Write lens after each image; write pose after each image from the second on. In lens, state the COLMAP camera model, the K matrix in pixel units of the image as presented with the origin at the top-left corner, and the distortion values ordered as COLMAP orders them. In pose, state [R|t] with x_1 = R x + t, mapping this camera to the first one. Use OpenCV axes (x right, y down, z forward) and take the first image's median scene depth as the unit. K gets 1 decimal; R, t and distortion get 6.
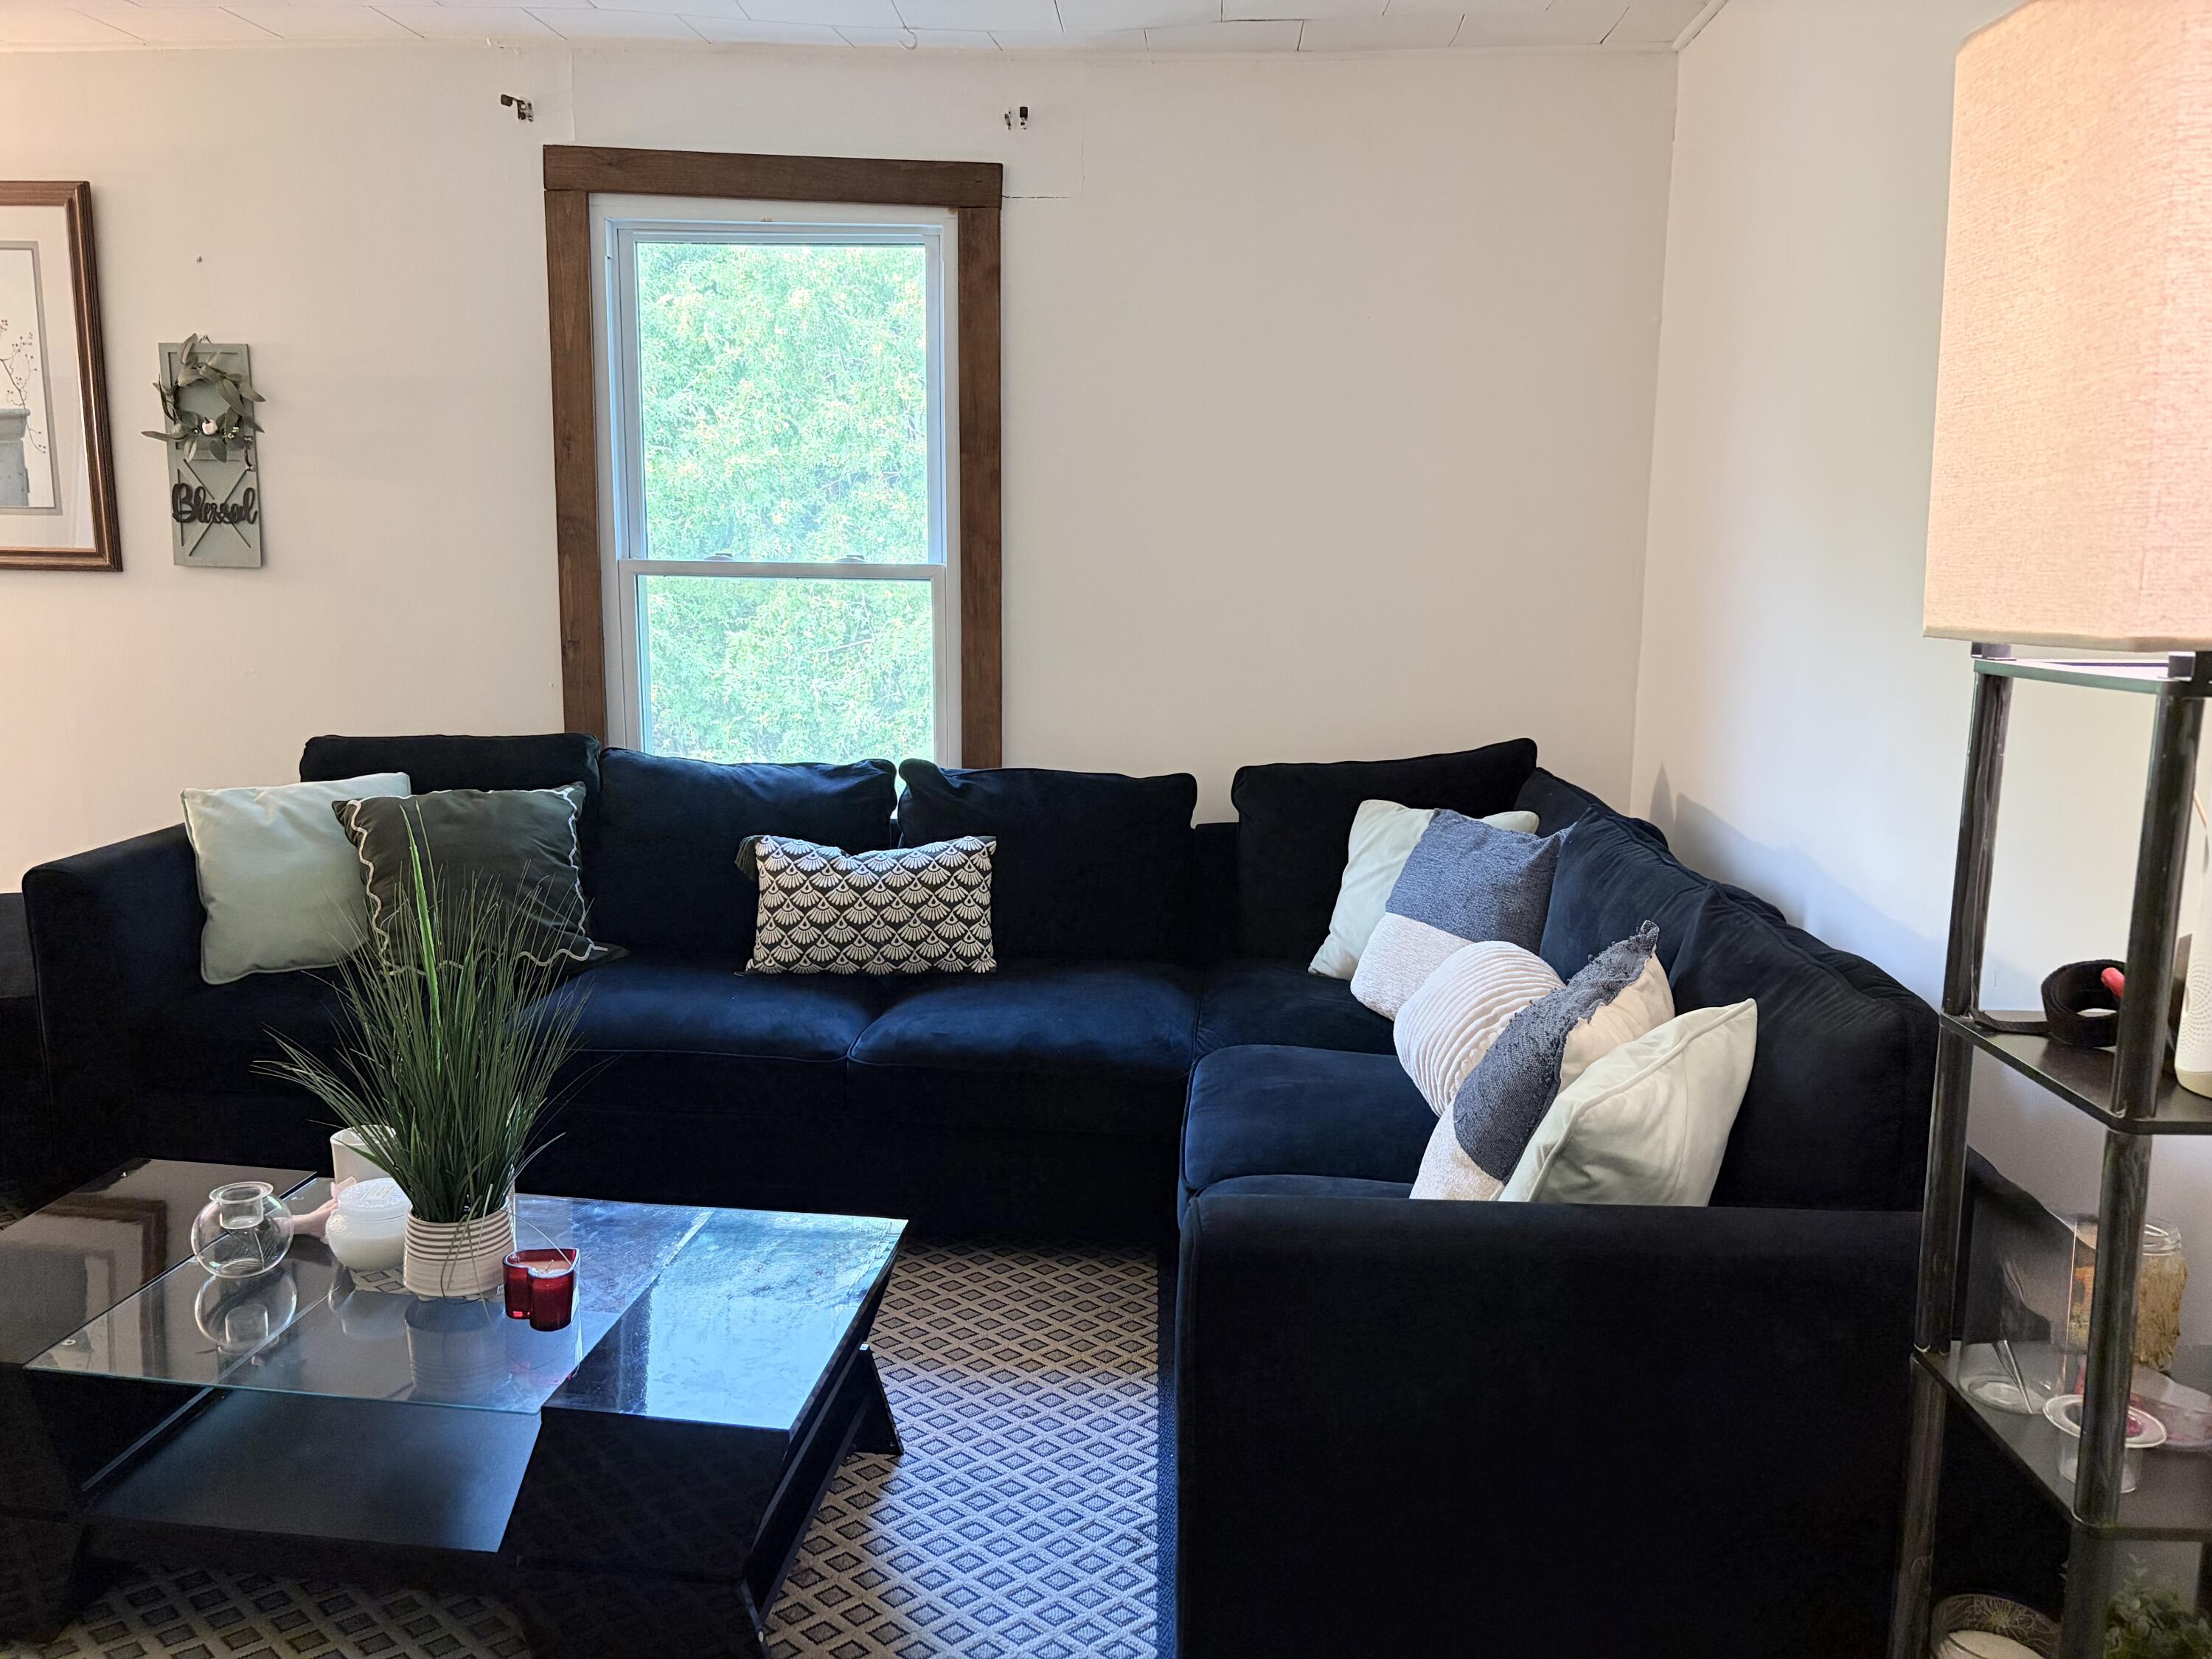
lens RADIAL K [[1656.0, 0, 1112.1], [0, 1656.0, 837.3], [0, 0, 1]] dist [0.058105, -0.052234]
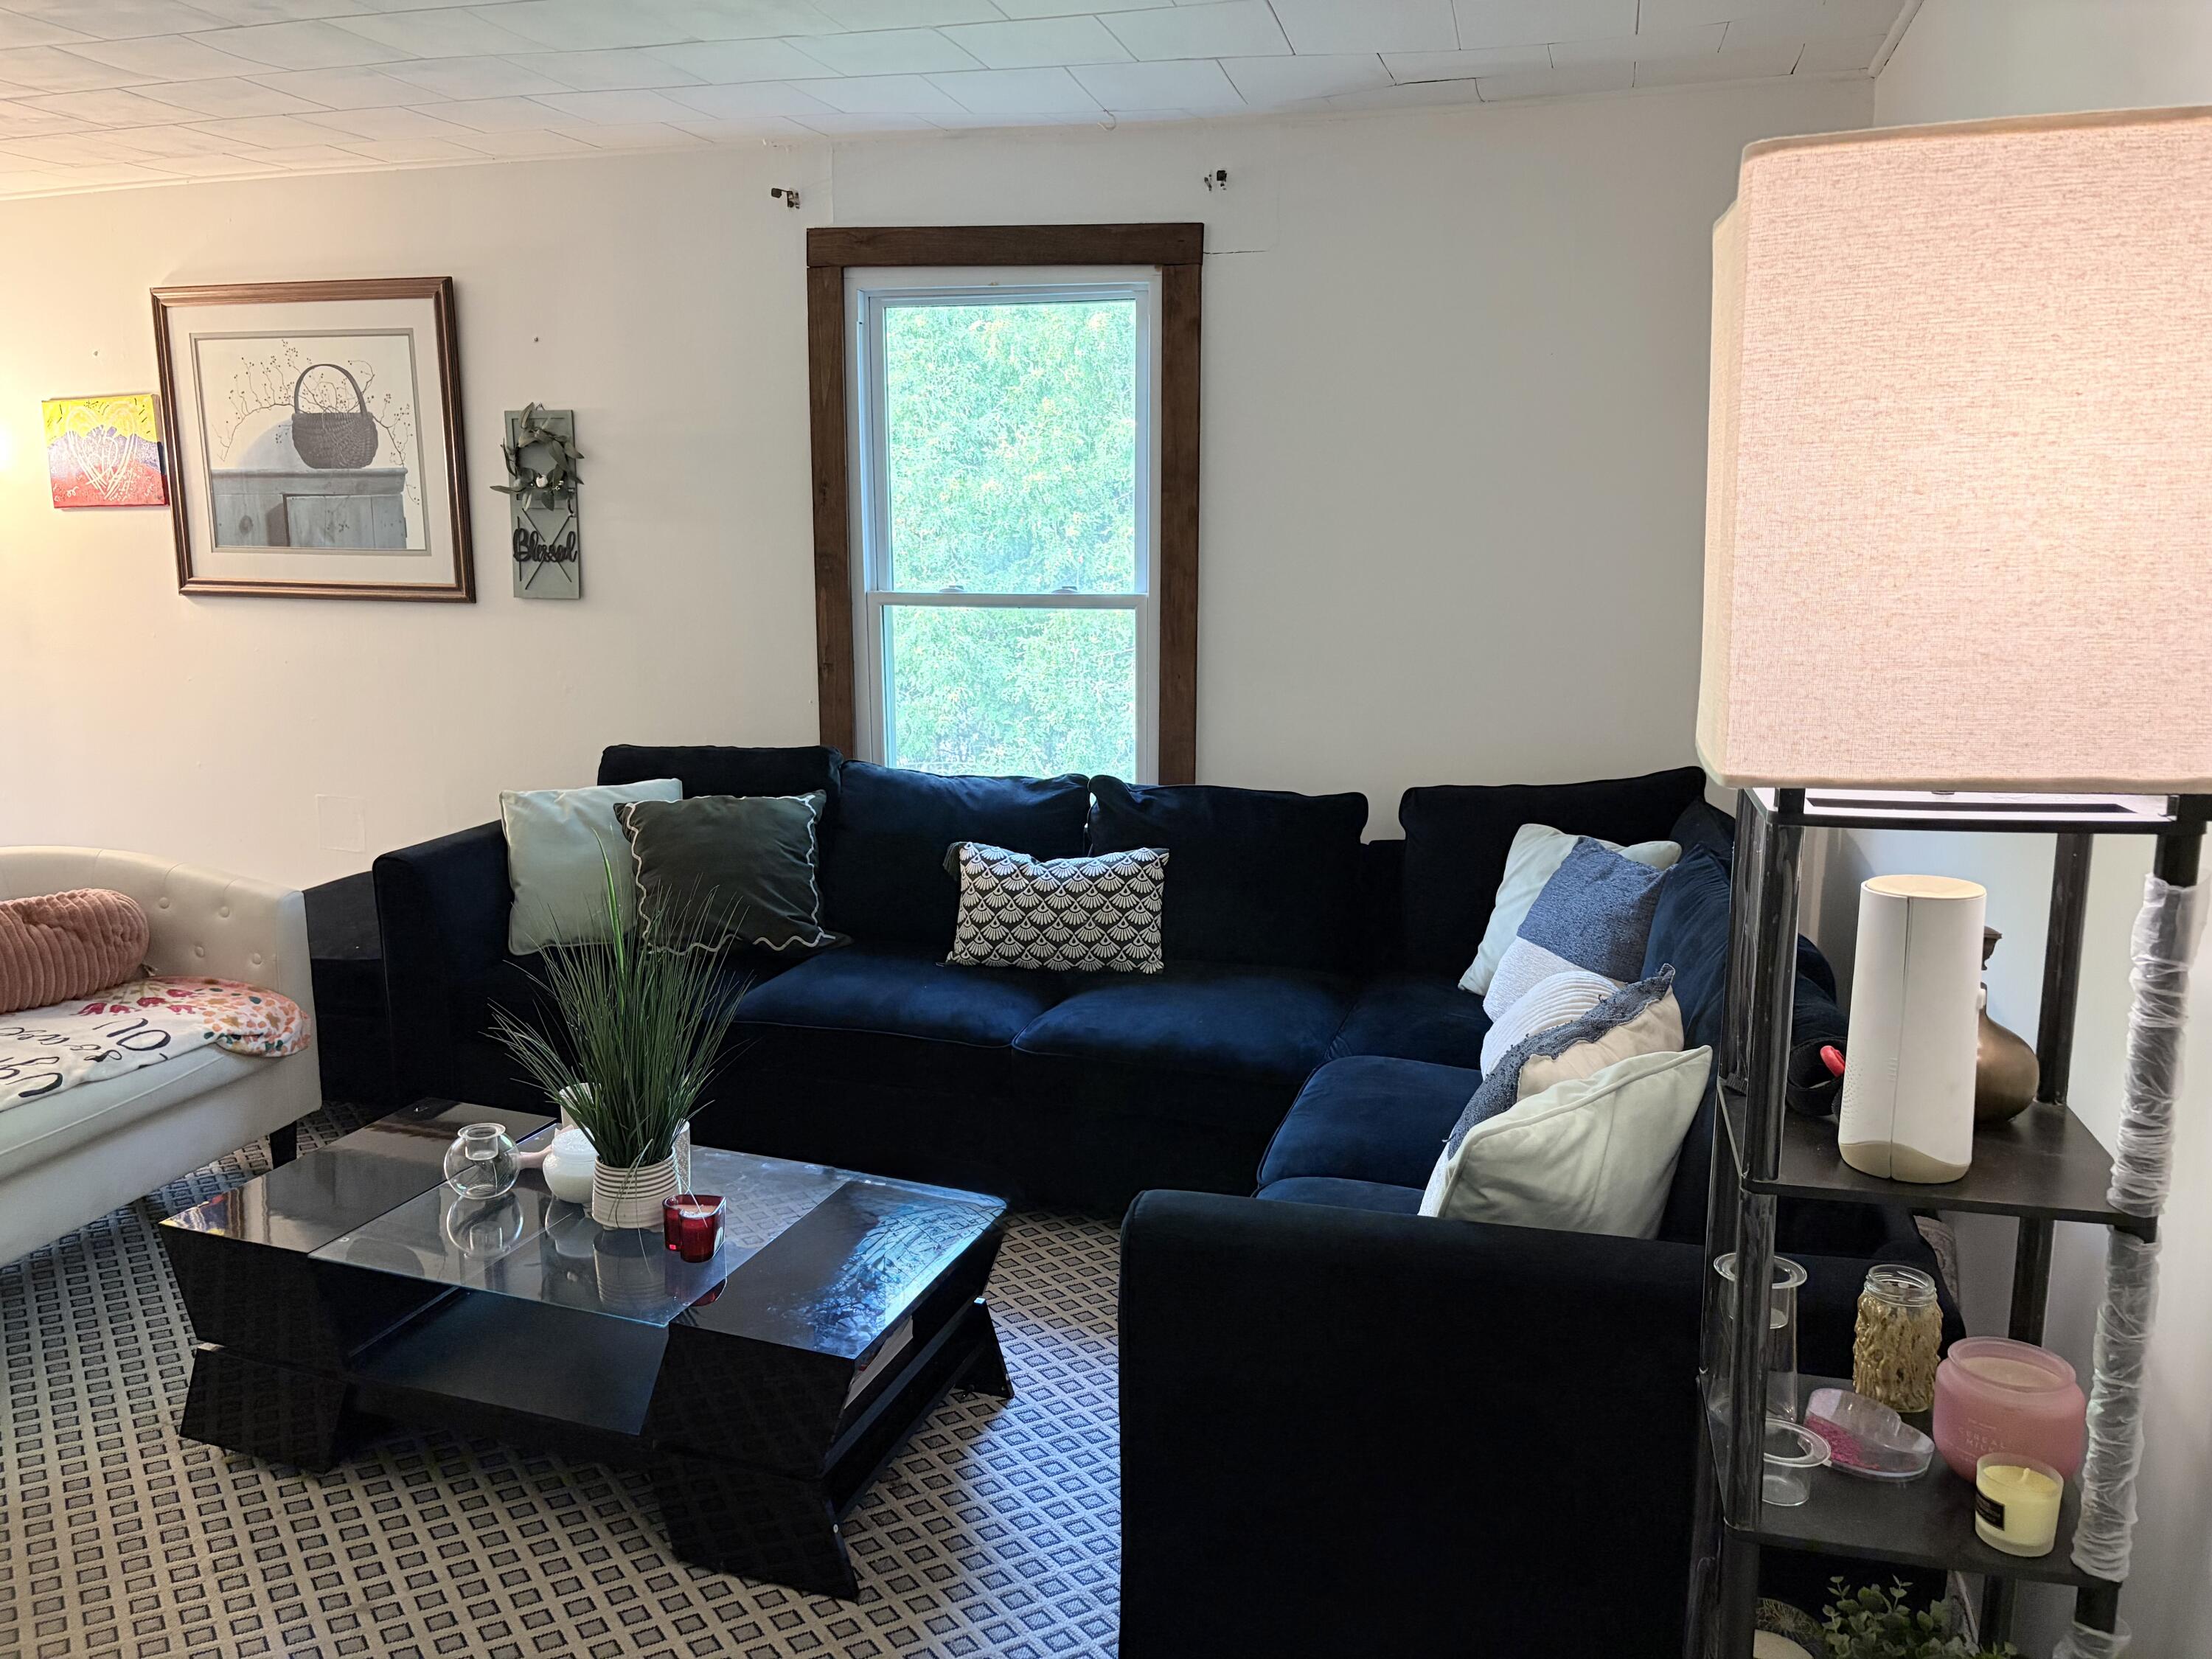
lens RADIAL K [[1656.0, 0, 1120.6], [0, 1656.0, 832.0], [0, 0, 1]] dist [0.058105, -0.052234]
pose [[0.976739, 0.026957, -0.212731, 0.132716], [-0.024917, 0.999614, 0.012264, -0.024695], [0.212979, -0.006678, 0.977034, -0.071651]]
